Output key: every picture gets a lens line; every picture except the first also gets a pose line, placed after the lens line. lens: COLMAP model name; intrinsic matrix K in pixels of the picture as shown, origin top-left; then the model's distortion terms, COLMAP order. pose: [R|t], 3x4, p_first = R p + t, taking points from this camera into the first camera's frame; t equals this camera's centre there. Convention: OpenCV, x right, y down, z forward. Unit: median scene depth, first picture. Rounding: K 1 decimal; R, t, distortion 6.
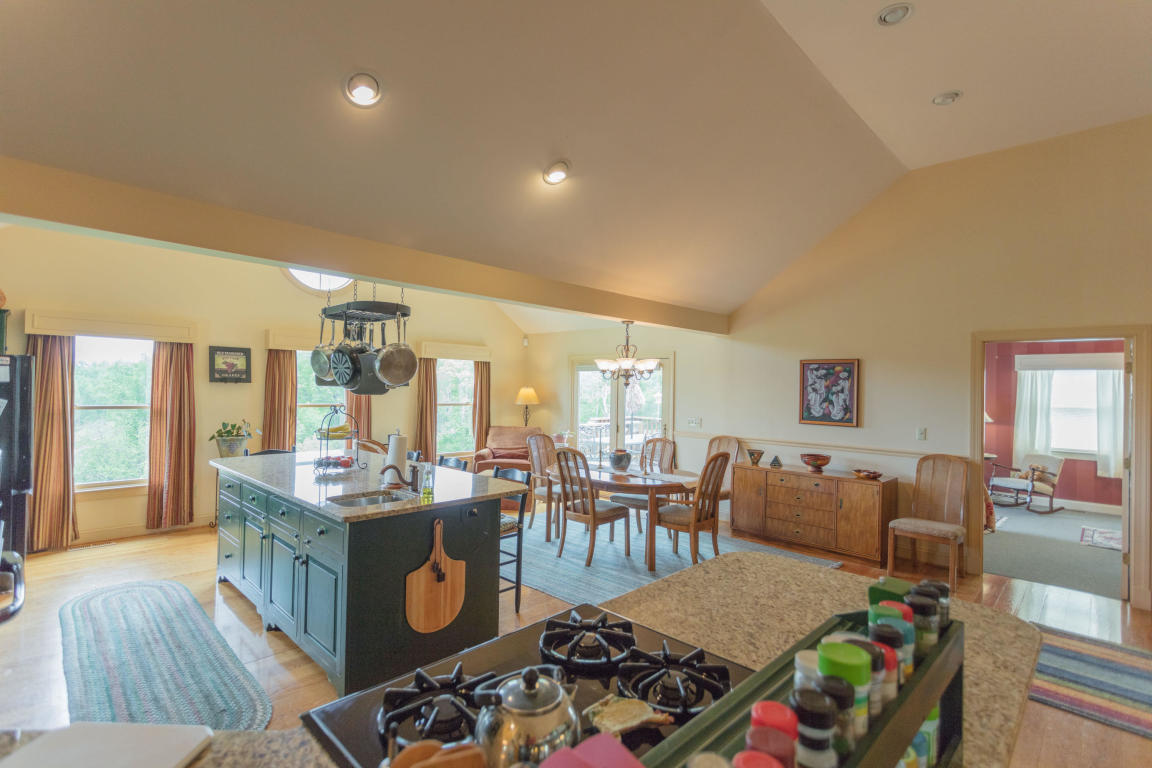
lens RADIAL K [[543.8, 0, 576.0], [0, 543.8, 384.0], [0, 0, 1]] dist [0.007748, 0.000329]
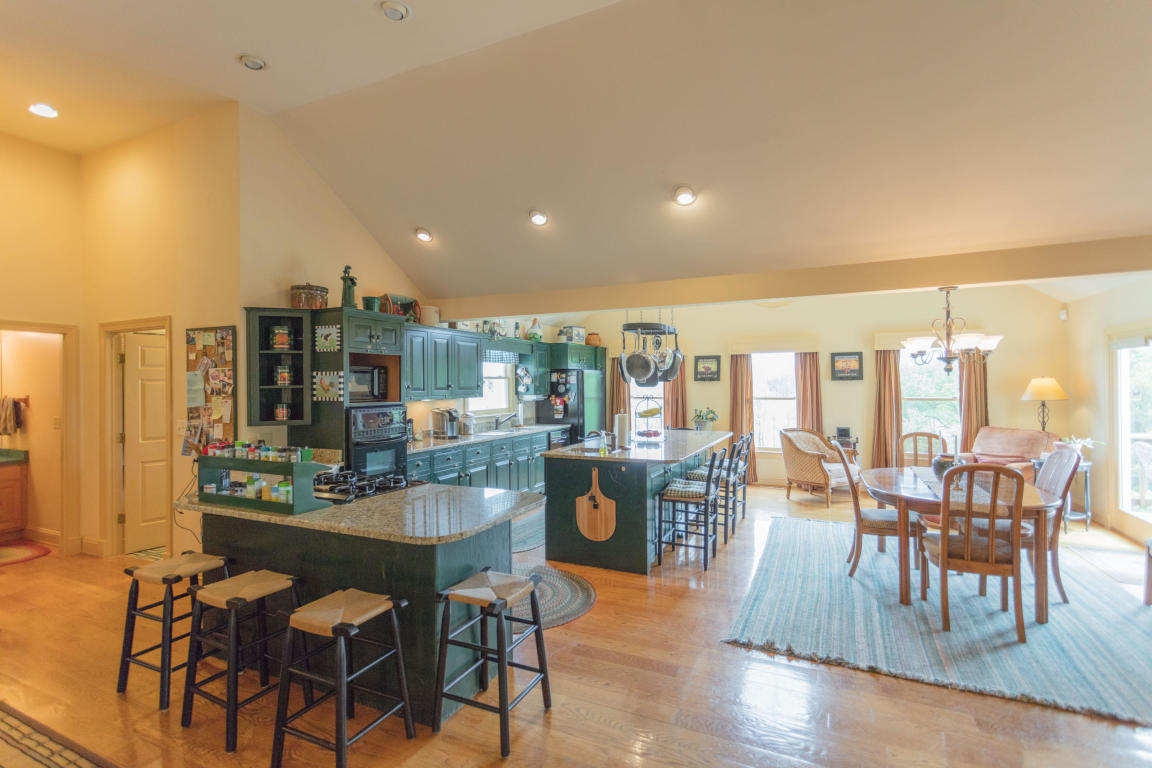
lens RADIAL K [[543.8, 0, 576.0], [0, 543.8, 384.0], [0, 0, 1]] dist [0.007748, 0.000329]
pose [[0.323049, -0.020747, -0.946155, 0.606884], [0.021975, 0.999655, -0.014417, 0.018553], [0.946127, -0.016134, 0.323394, 0.239698]]
